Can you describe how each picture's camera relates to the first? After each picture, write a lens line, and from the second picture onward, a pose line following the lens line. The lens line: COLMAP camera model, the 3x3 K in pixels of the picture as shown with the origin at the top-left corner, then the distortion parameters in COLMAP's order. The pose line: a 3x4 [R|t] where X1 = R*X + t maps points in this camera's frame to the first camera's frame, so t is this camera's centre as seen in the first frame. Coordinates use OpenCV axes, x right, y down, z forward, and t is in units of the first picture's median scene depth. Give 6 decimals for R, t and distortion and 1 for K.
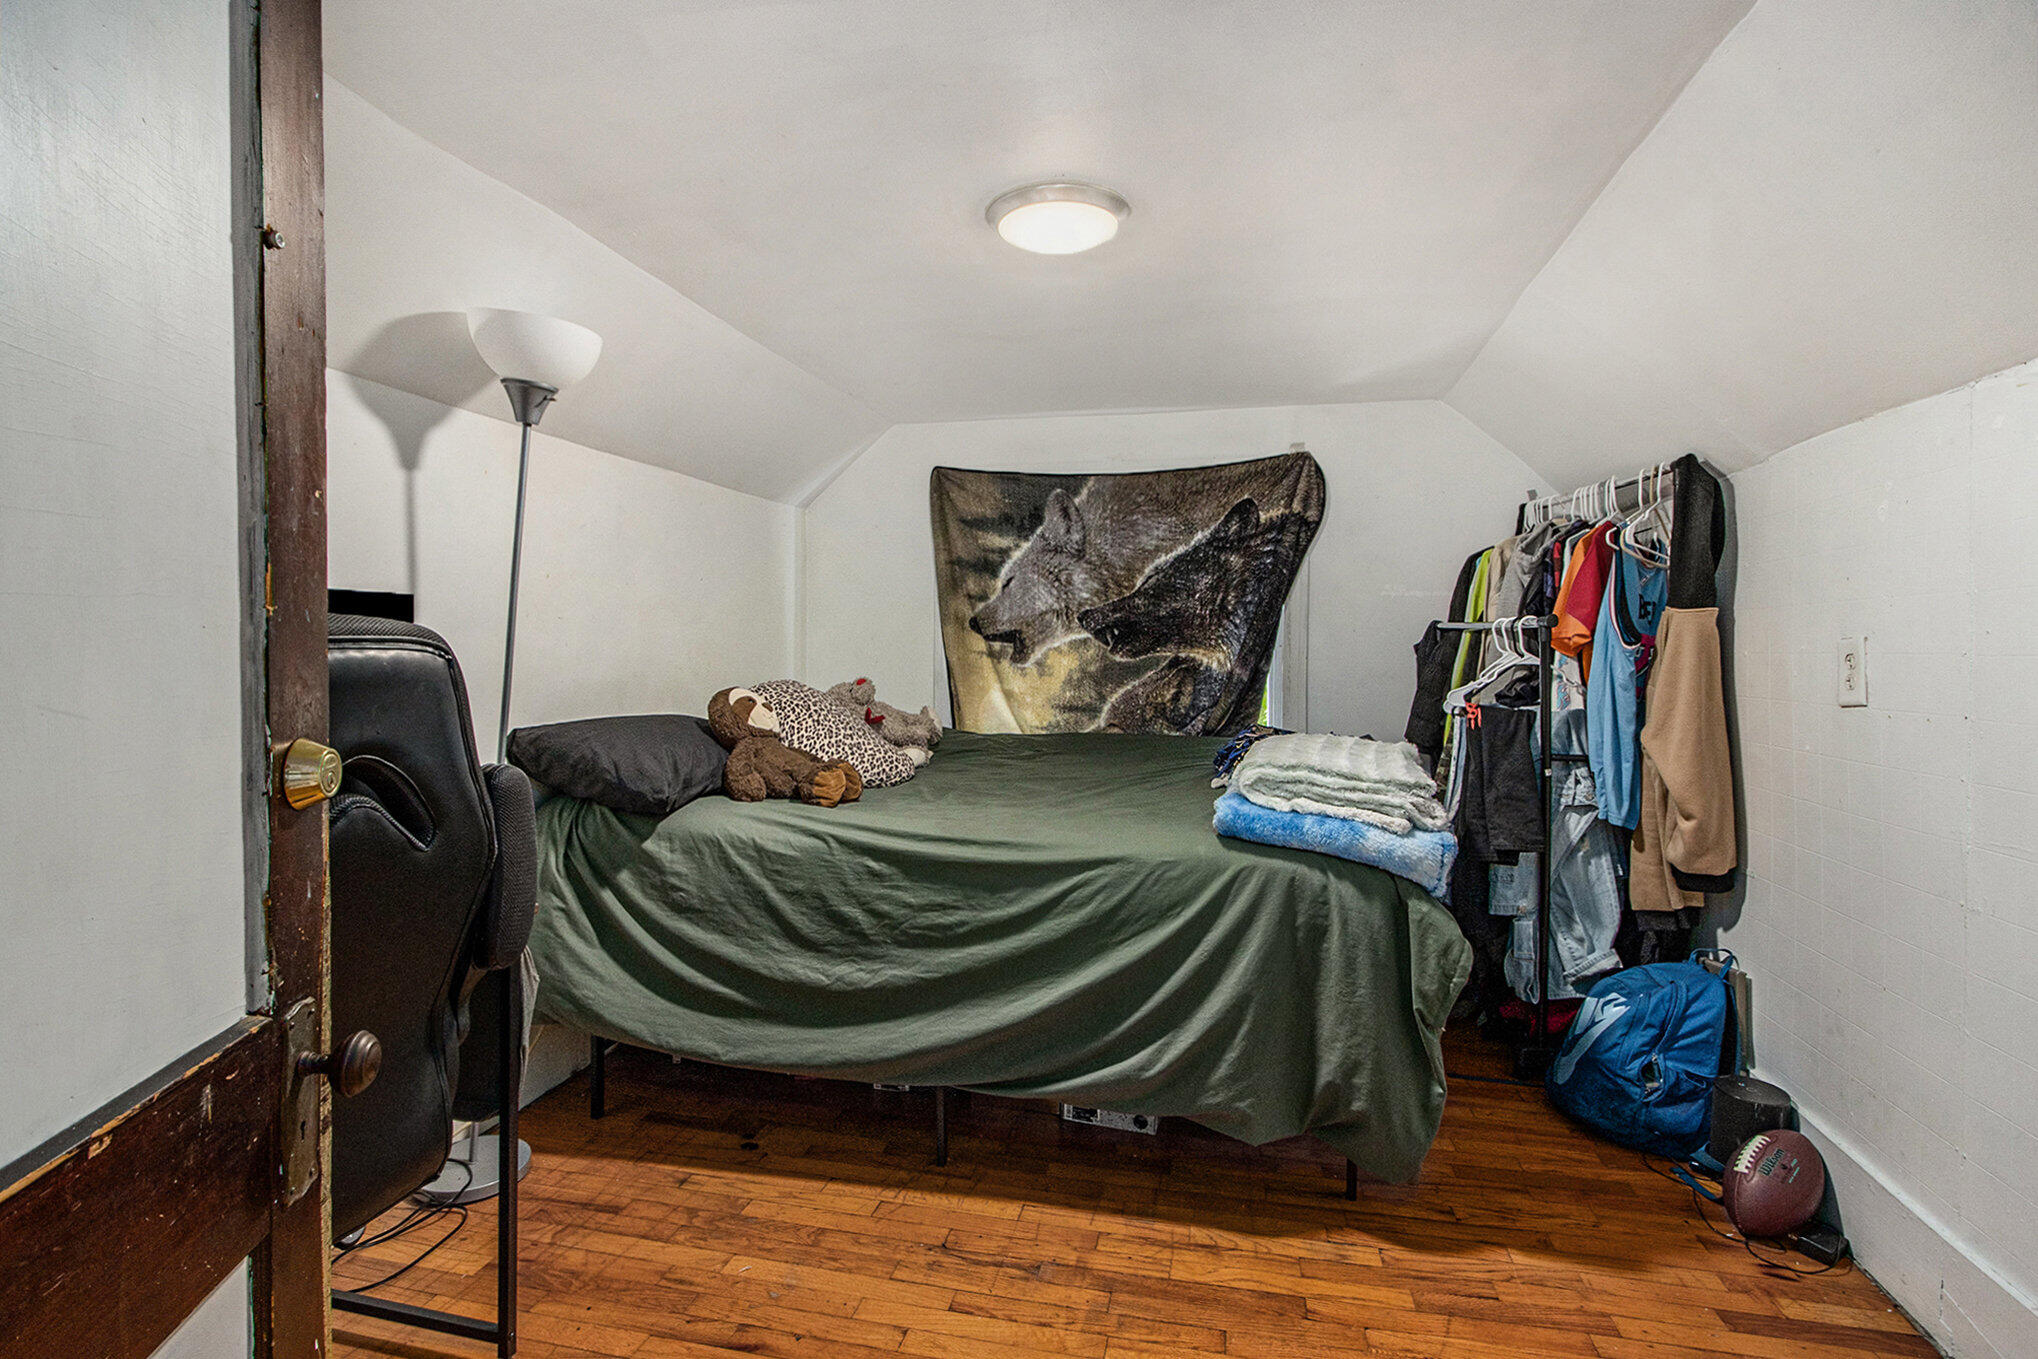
lens RADIAL K [[950.0, 0, 1017.4], [0, 950.0, 658.6], [0, 0, 1]] dist [0.000271, 0.000186]
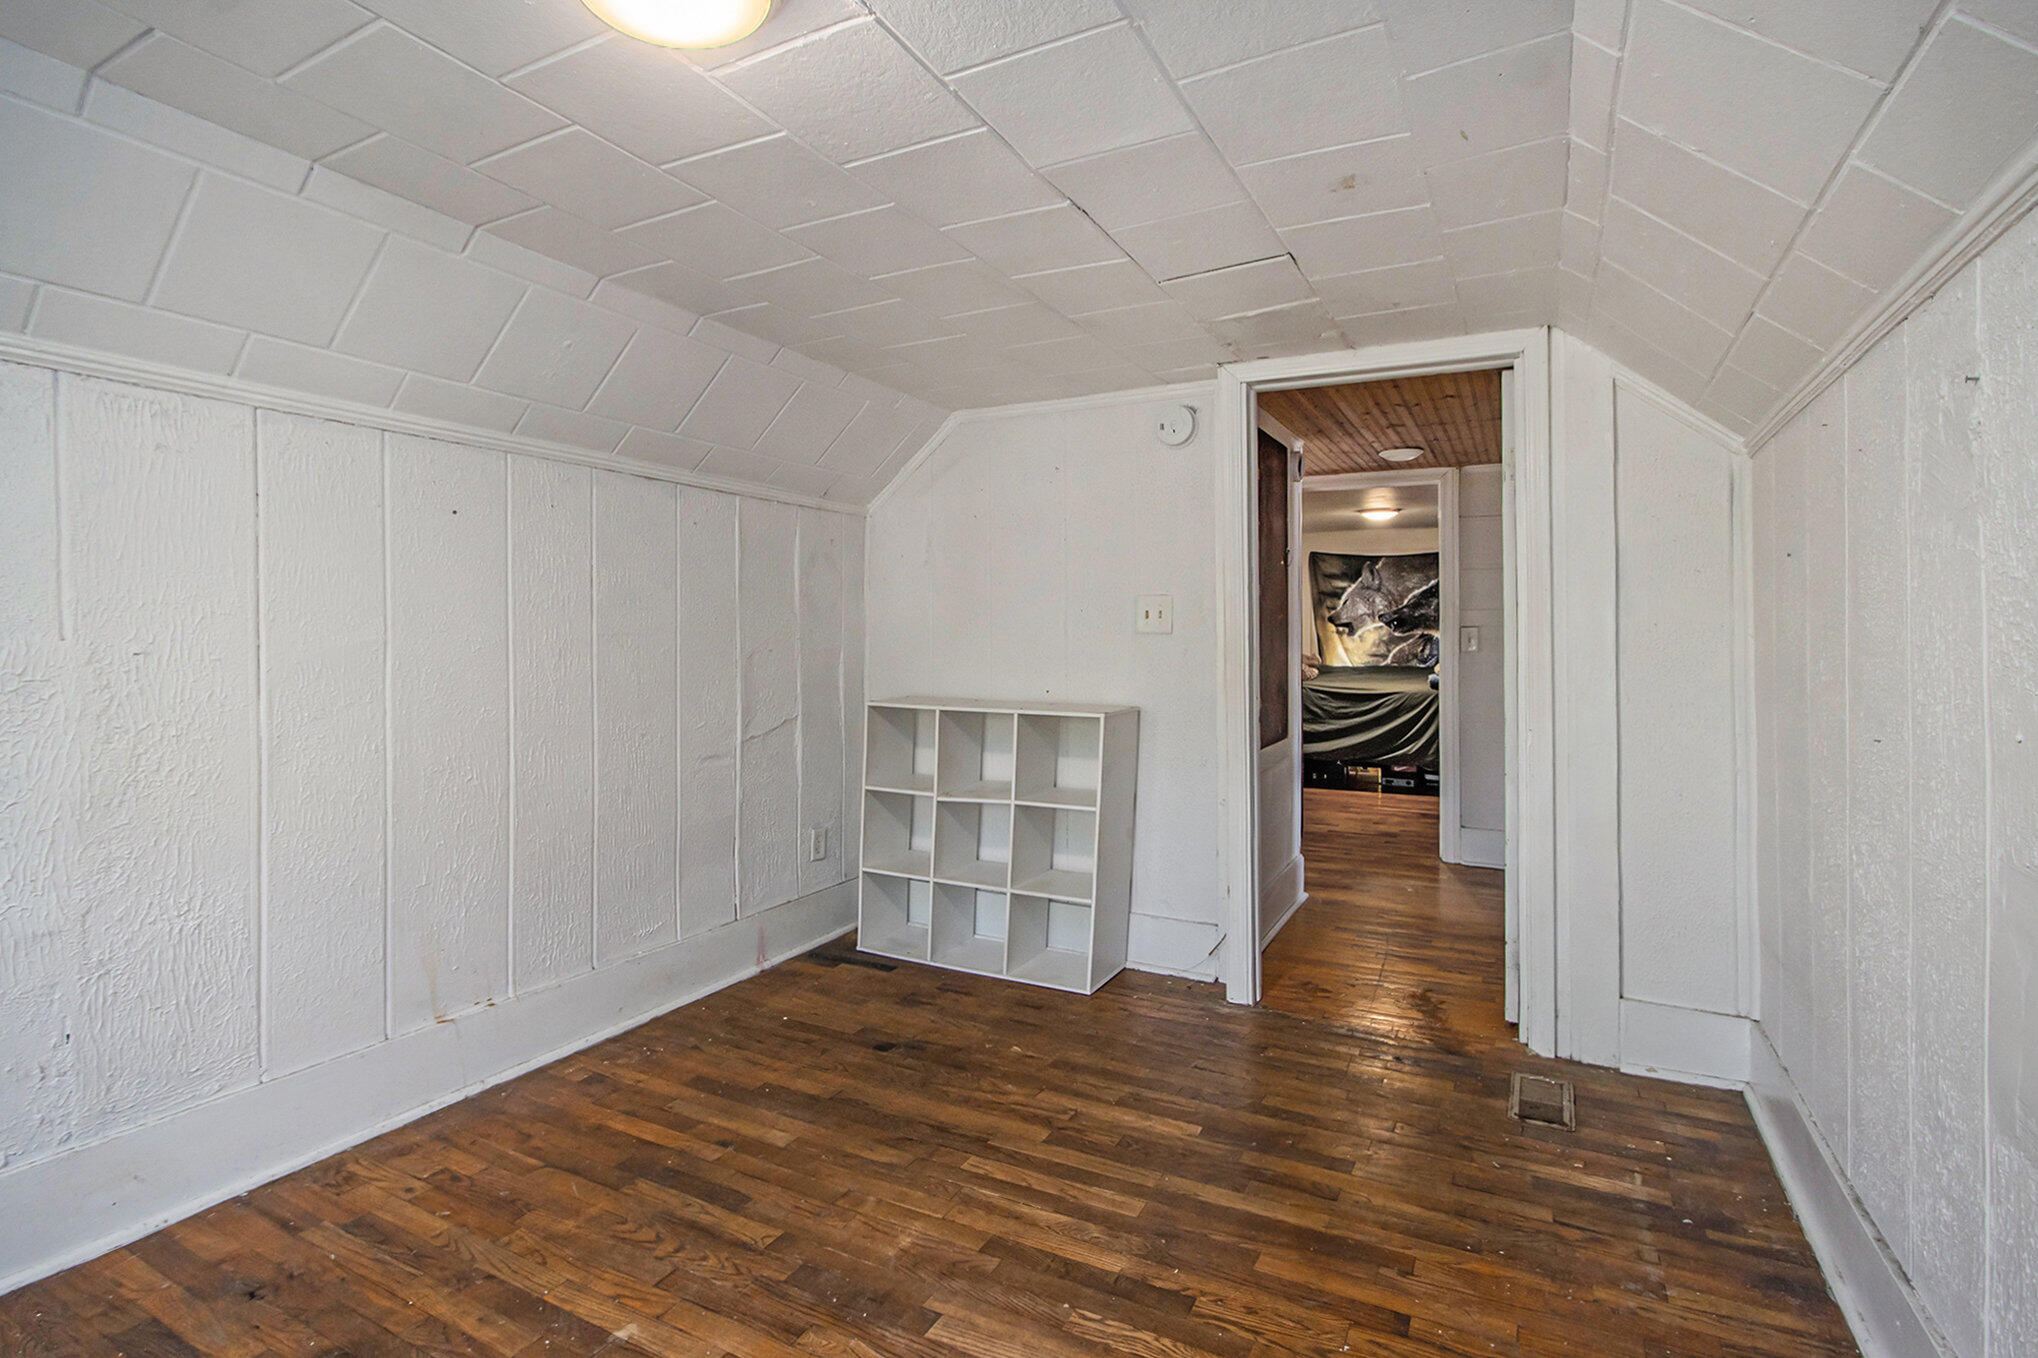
lens RADIAL K [[984.3, 0, 1018.9], [0, 984.3, 640.4], [0, 0, 1]] dist [0.002107, 0.000477]
pose [[0.971376, -0.001541, -0.237541, -0.218308], [0.002055, 0.999996, 0.001914, 0.008605], [0.237537, -0.002348, 0.971376, -1.562849]]
